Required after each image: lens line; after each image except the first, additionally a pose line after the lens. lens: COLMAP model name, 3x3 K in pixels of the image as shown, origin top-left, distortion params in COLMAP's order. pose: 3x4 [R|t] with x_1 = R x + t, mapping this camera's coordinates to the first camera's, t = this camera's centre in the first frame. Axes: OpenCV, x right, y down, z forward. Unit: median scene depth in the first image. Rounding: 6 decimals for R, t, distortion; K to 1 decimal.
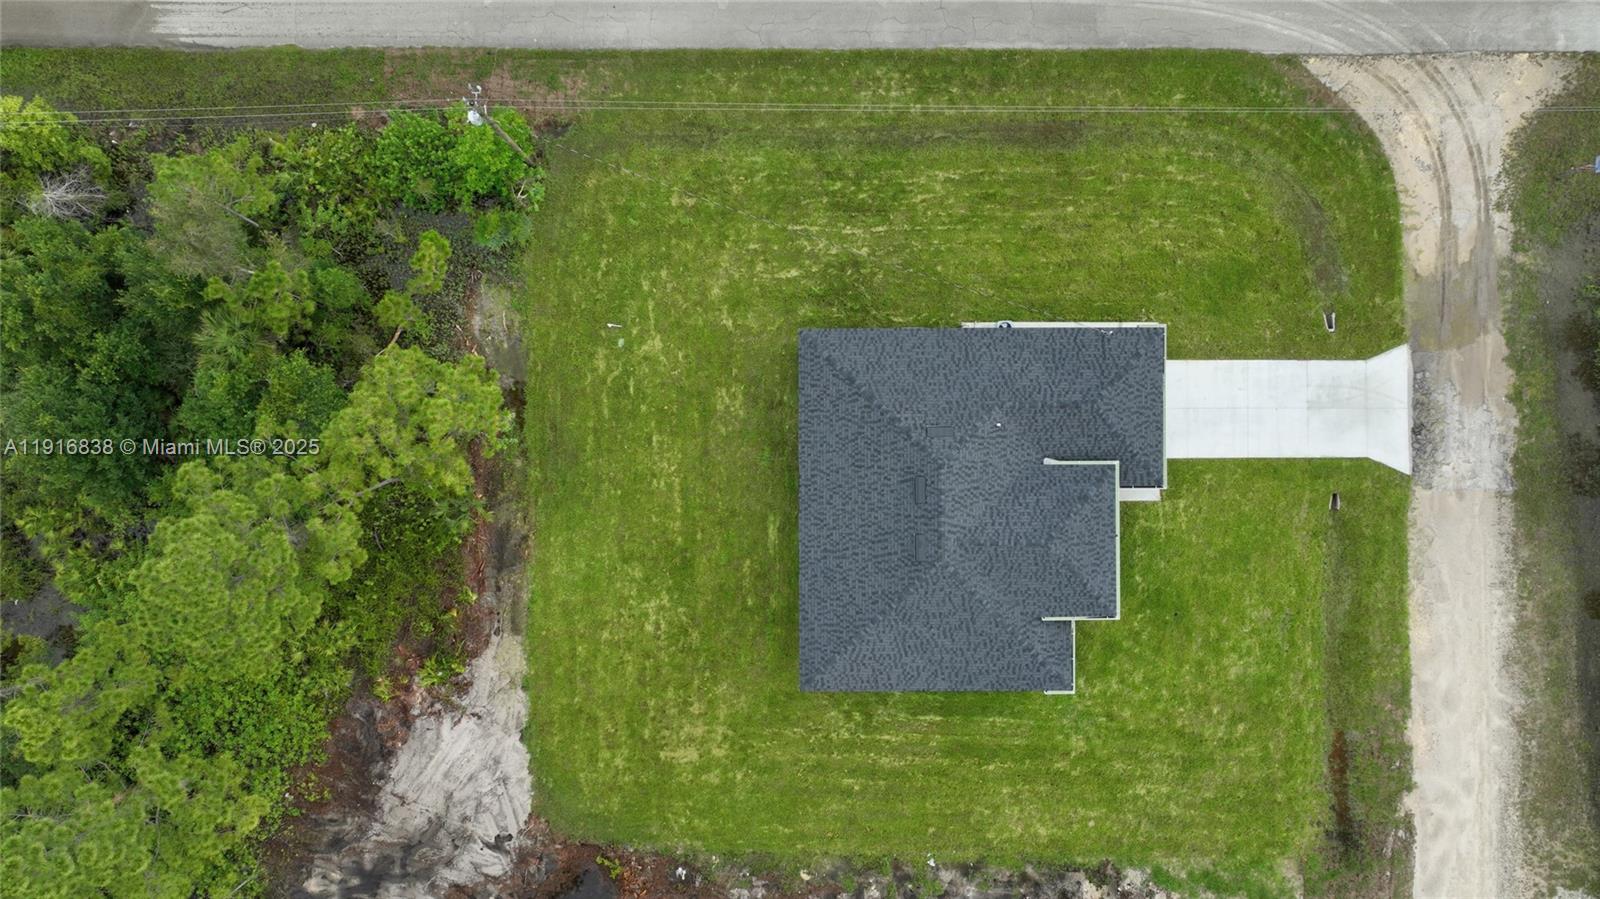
lens RADIAL K [[1120.7, 0, 800.0], [0, 1120.7, 449.5], [0, 0, 1]] dist [-0.020543, 0.045037]
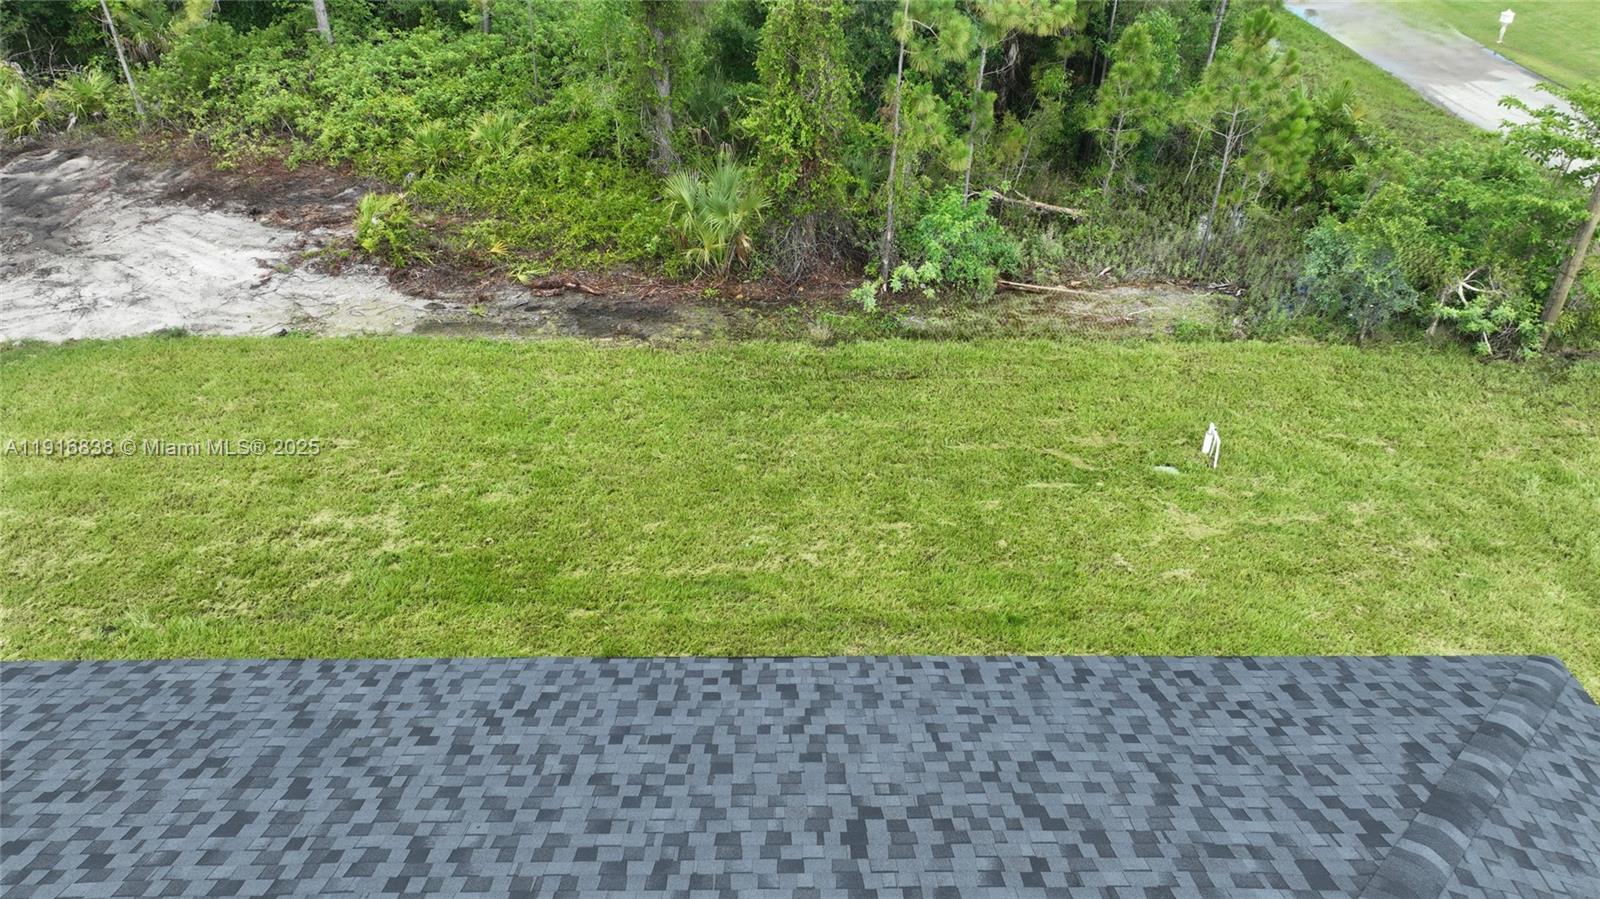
lens RADIAL K [[1120.7, 0, 800.0], [0, 1120.7, 449.5], [0, 0, 1]] dist [-0.020543, 0.045037]
pose [[0.004926, 0.559990, -0.828485, 0.125956], [-0.999983, 0.005249, -0.002398, 0.020612], [0.003006, 0.828483, 0.560006, 0.801673]]
